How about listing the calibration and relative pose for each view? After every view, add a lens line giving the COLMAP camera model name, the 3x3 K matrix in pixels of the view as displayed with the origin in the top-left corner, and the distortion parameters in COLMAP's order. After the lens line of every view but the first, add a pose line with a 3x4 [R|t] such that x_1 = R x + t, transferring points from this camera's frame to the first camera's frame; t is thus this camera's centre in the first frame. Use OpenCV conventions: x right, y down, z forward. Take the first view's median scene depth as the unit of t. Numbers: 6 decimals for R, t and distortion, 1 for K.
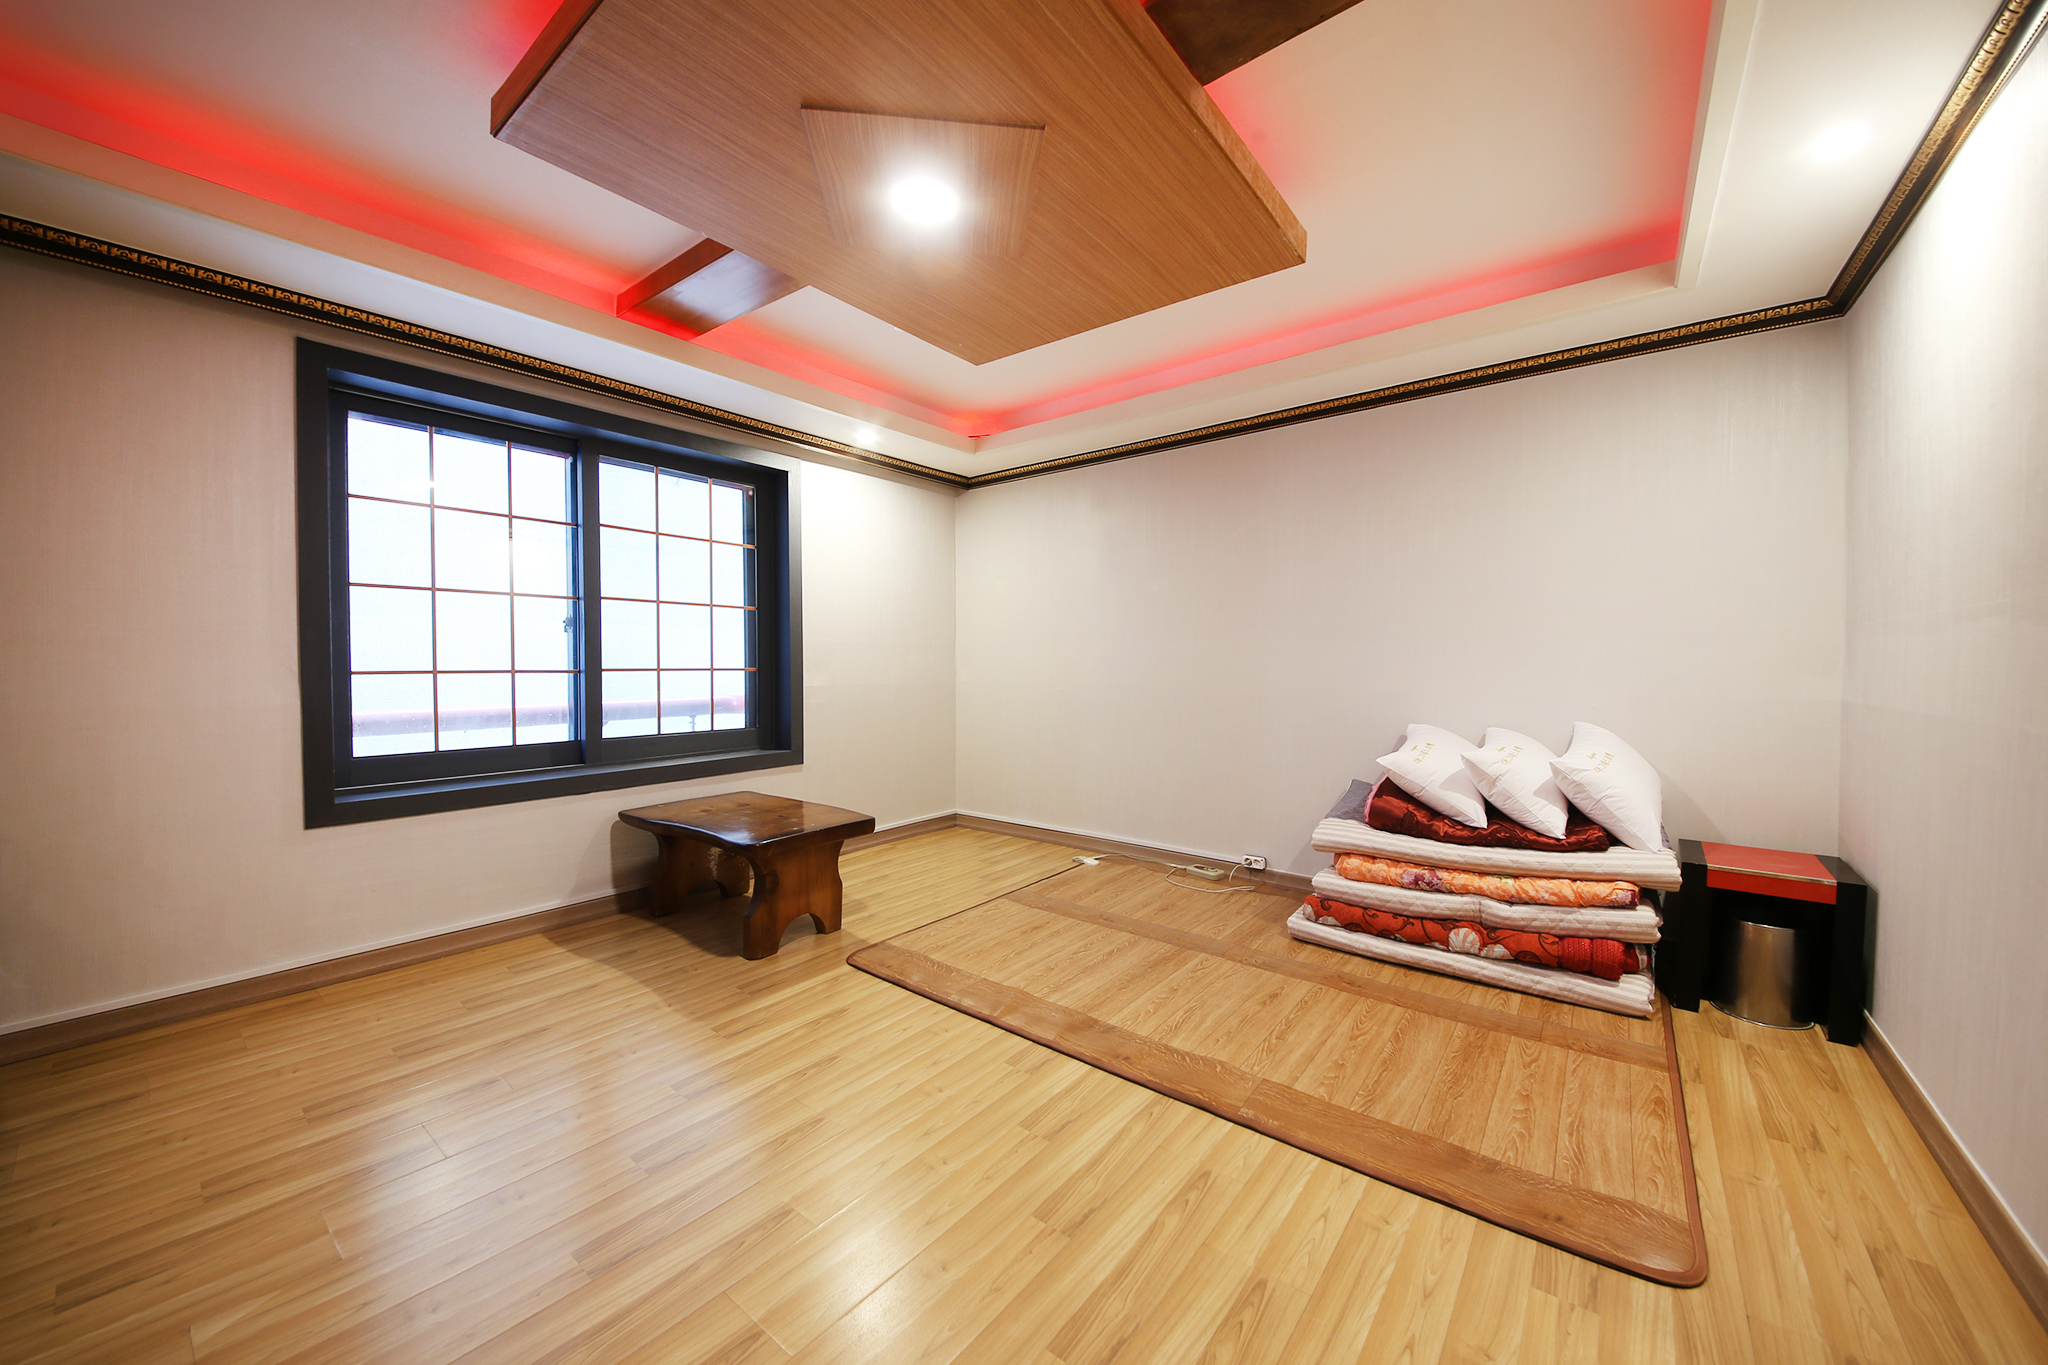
lens RADIAL K [[744.1, 0, 1024.0], [0, 744.1, 682.5], [0, 0, 1]] dist [-0.031531, -0.000257]
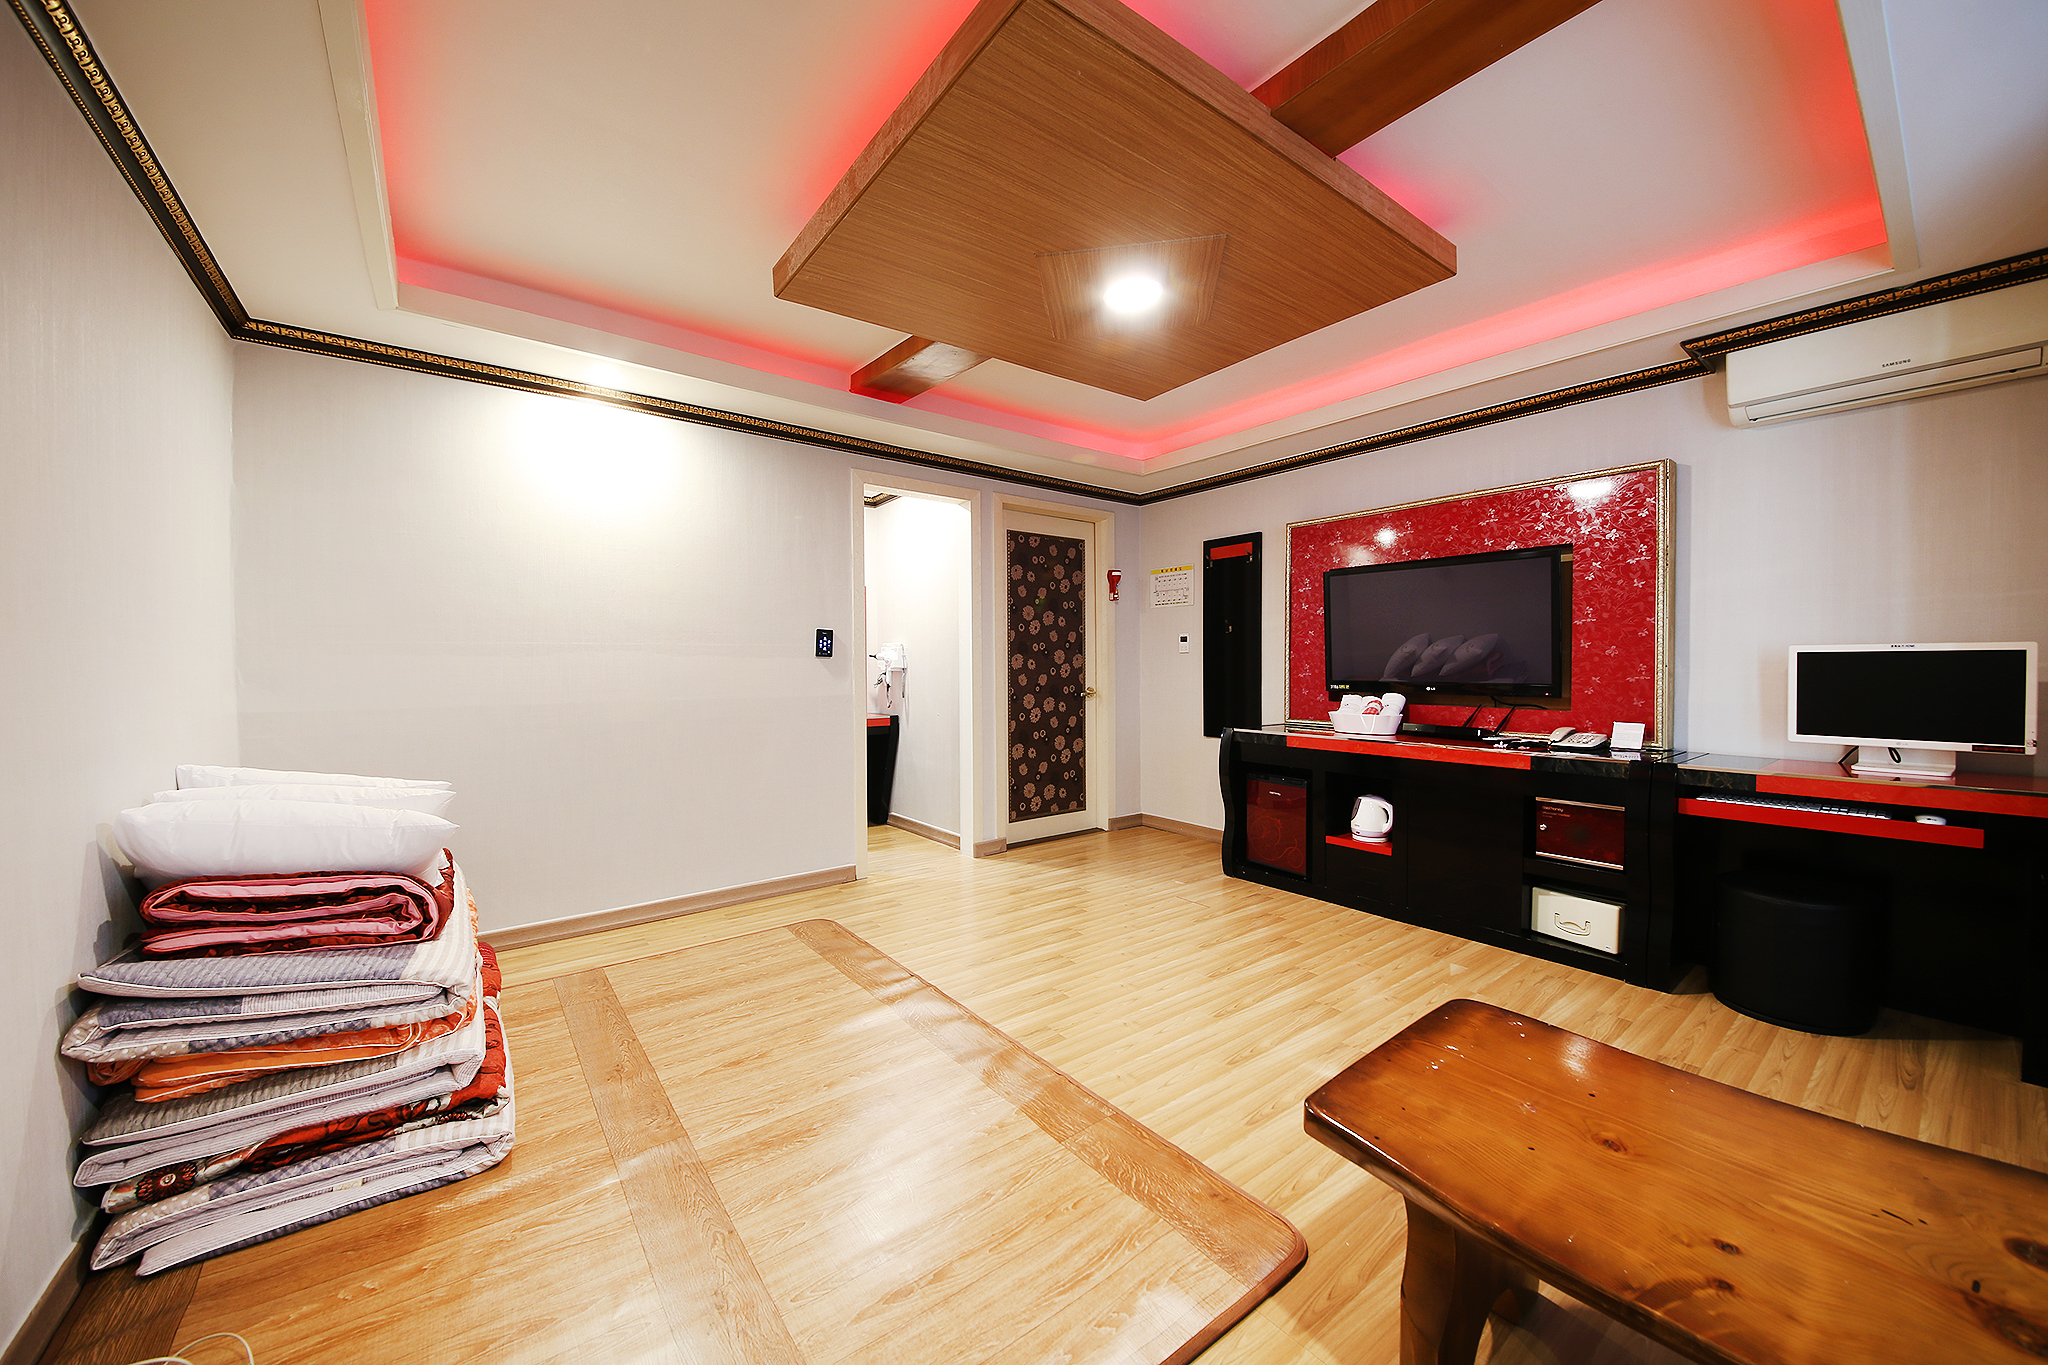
lens RADIAL K [[747.3, 0, 1014.4], [0, 747.3, 673.7], [0, 0, 1]] dist [-0.000284, -0.004317]
pose [[-0.968911, 0.002379, 0.247399, -0.188353], [0.012514, 0.999145, 0.039402, -0.057134], [-0.247093, 0.041273, -0.968112, 1.711524]]
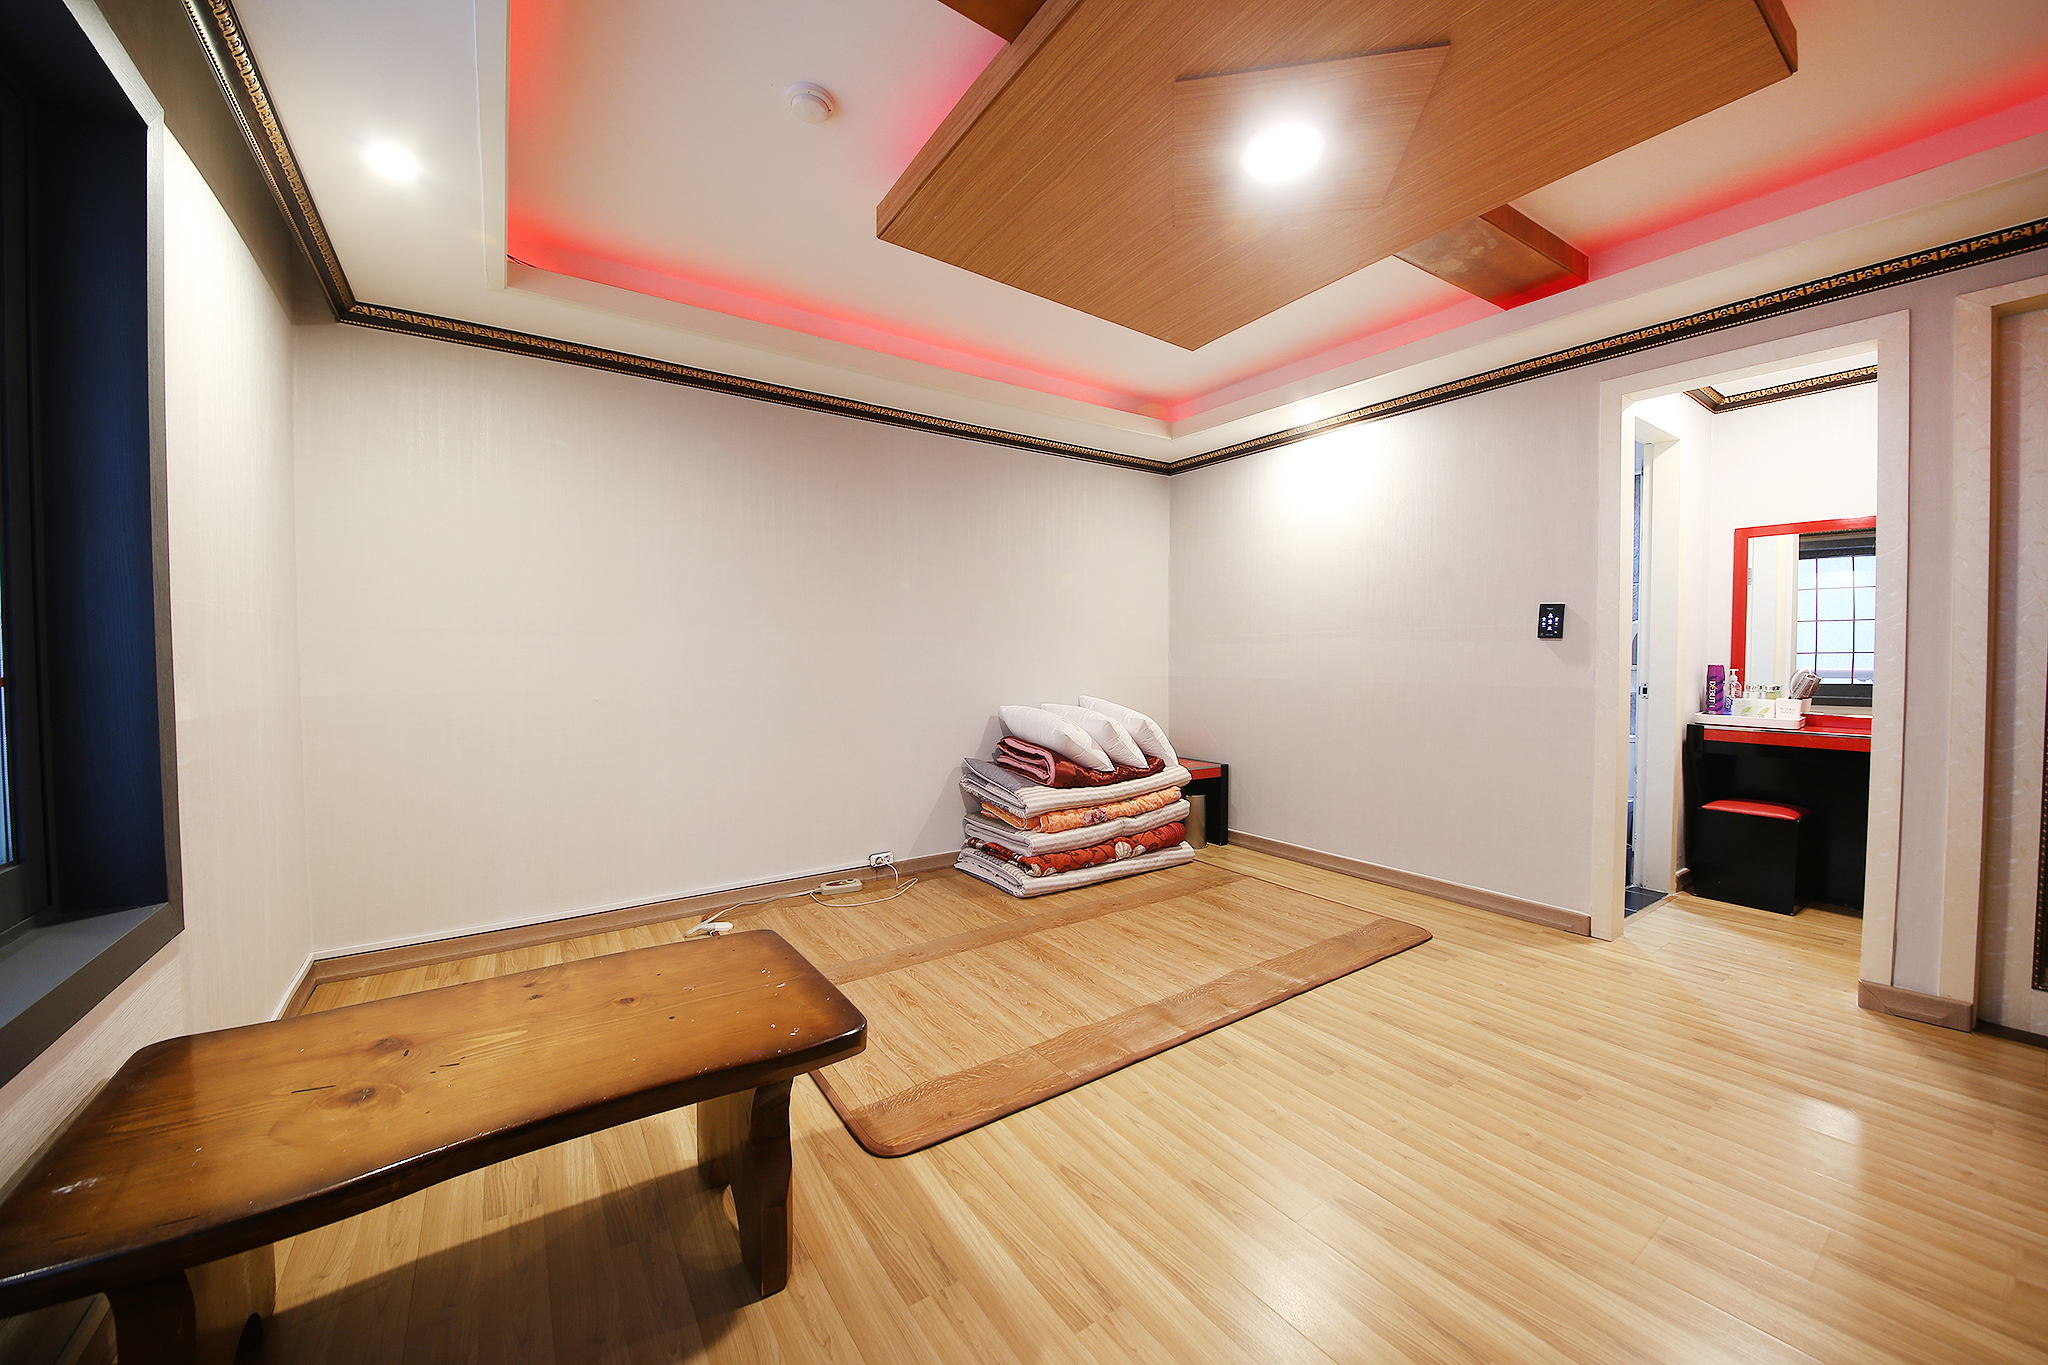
lens RADIAL K [[731.5, 0, 1016.7], [0, 731.5, 675.9], [0, 0, 1]] dist [0.021968, -0.000112]
pose [[0.286855, -0.026626, 0.957604, -0.846204], [0.029960, 0.999374, 0.018813, -0.023061], [-0.957506, 0.023293, 0.287473, 0.799594]]
